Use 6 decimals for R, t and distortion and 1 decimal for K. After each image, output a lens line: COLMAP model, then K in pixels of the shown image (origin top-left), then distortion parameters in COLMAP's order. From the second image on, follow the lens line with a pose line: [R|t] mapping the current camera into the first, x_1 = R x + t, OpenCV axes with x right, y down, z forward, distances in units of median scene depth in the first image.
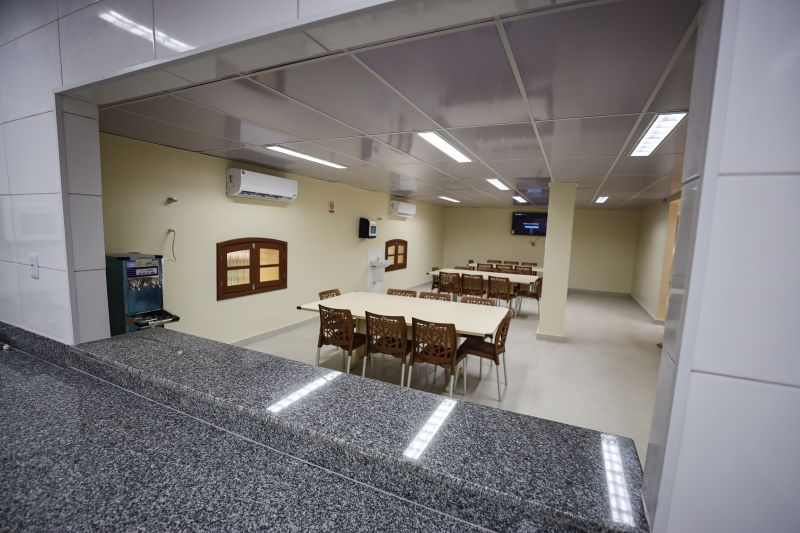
lens RADIAL K [[362.2, 0, 400.0], [0, 362.2, 266.5], [0, 0, 1]] dist [-0.033090, 0.000431]
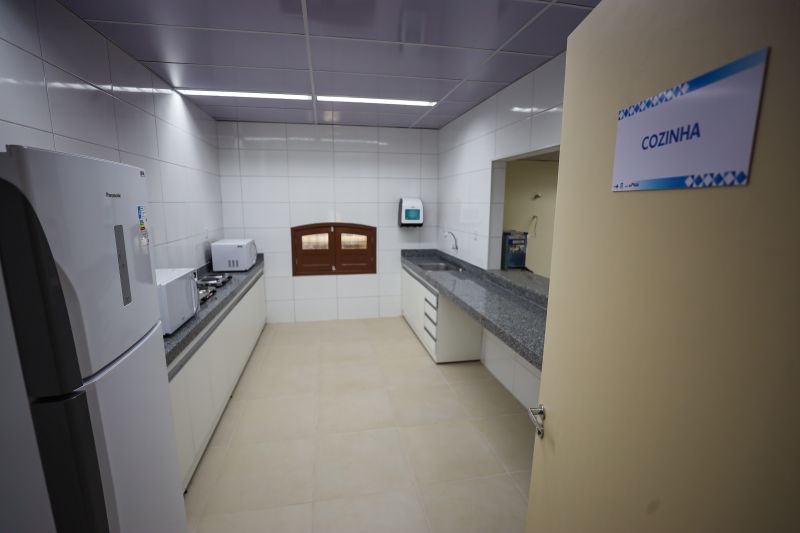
lens RADIAL K [[362.2, 0, 400.0], [0, 362.2, 266.5], [0, 0, 1]] dist [-0.033090, 0.000431]
pose [[0.593239, 0.119644, -0.796086, 0.547725], [-0.079840, 0.992763, 0.089706, 0.035036], [0.801058, 0.010342, 0.598498, -0.779797]]
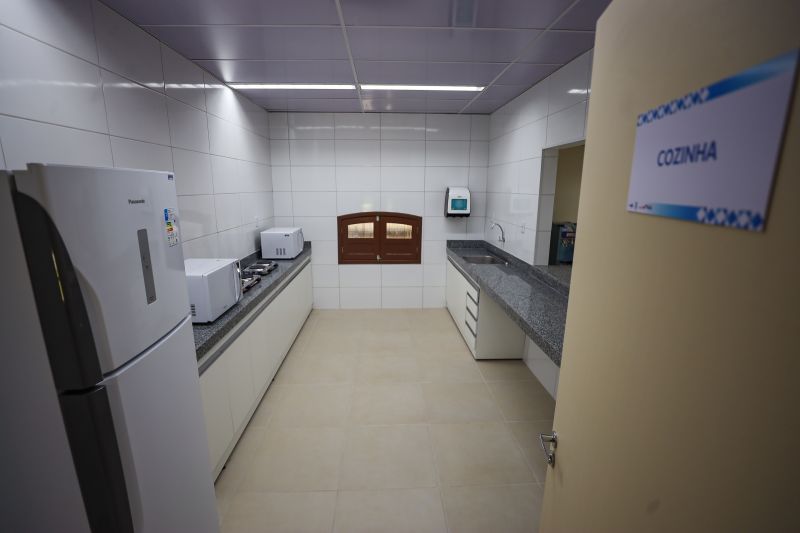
lens RADIAL K [[363.9, 0, 400.0], [0, 363.9, 266.5], [0, 0, 1]] dist [-0.035374, -0.000183]
pose [[0.466762, 0.167140, -0.868446, 0.564084], [-0.090712, 0.985848, 0.140980, -0.006612], [0.879719, 0.012974, 0.475318, -0.704223]]
